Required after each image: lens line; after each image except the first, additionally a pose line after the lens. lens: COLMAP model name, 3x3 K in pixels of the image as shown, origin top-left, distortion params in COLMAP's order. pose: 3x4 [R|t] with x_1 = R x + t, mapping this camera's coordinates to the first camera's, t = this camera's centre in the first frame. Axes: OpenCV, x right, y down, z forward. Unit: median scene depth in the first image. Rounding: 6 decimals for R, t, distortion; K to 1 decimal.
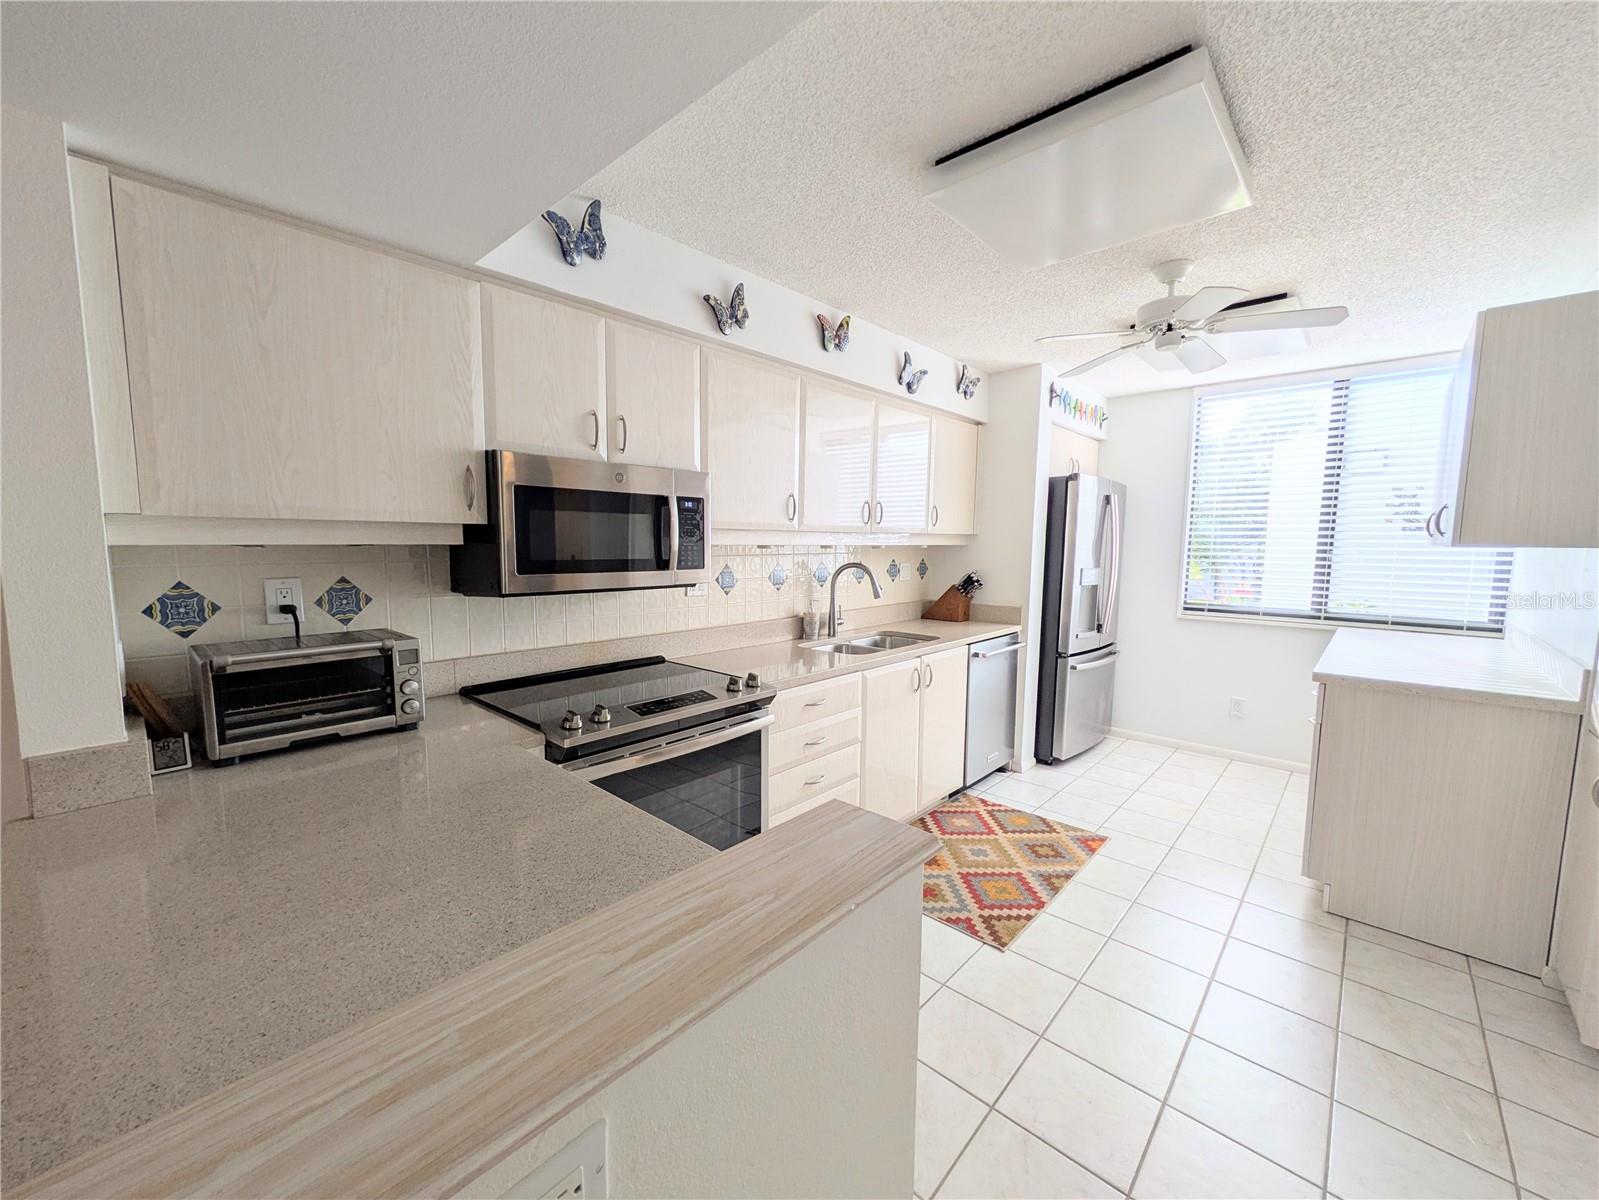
lens RADIAL K [[634.6, 0, 798.4], [0, 634.6, 602.1], [0, 0, 1]] dist [-0.000071, 0.000476]
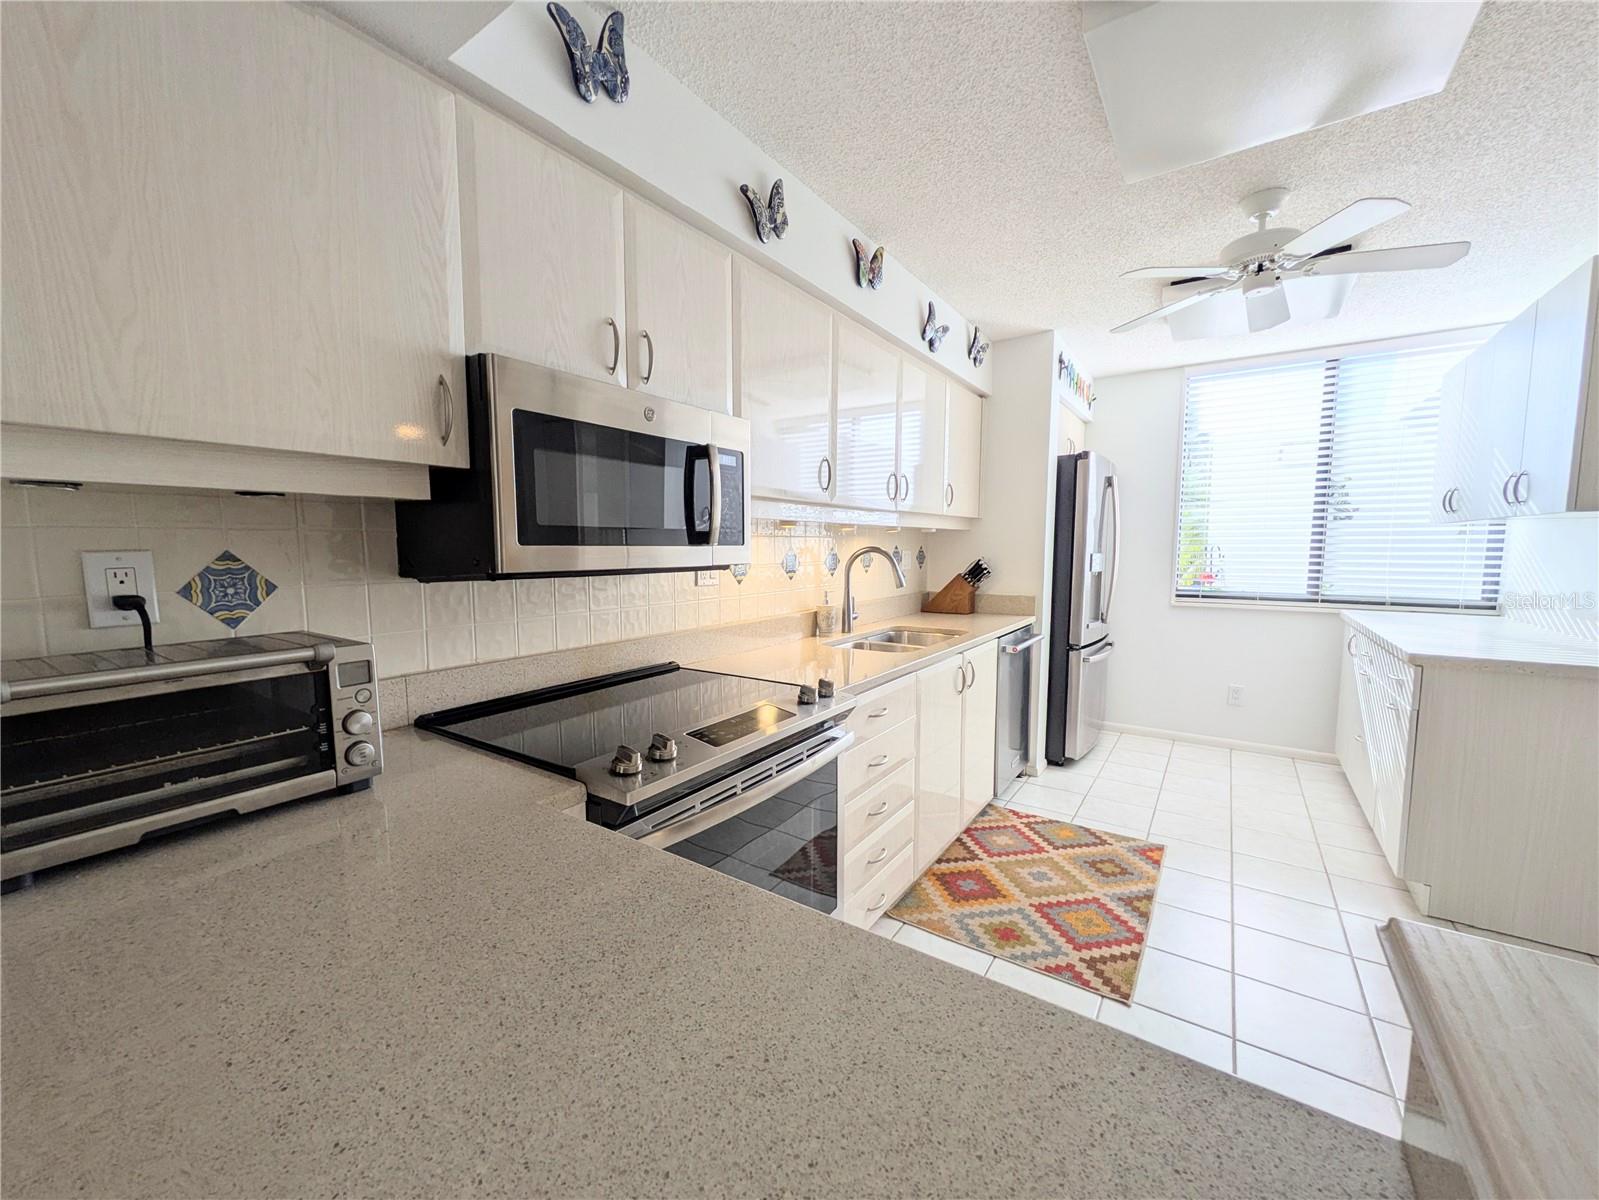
lens RADIAL K [[634.6, 0, 798.5], [0, 634.6, 603.4], [0, 0, 1]] dist [-0.000071, 0.000476]
pose [[0.989661, -0.023081, 0.141556, -0.186348], [0.023805, 0.999711, -0.003421, 0.021095], [-0.141436, 0.006755, 0.989924, 0.224058]]
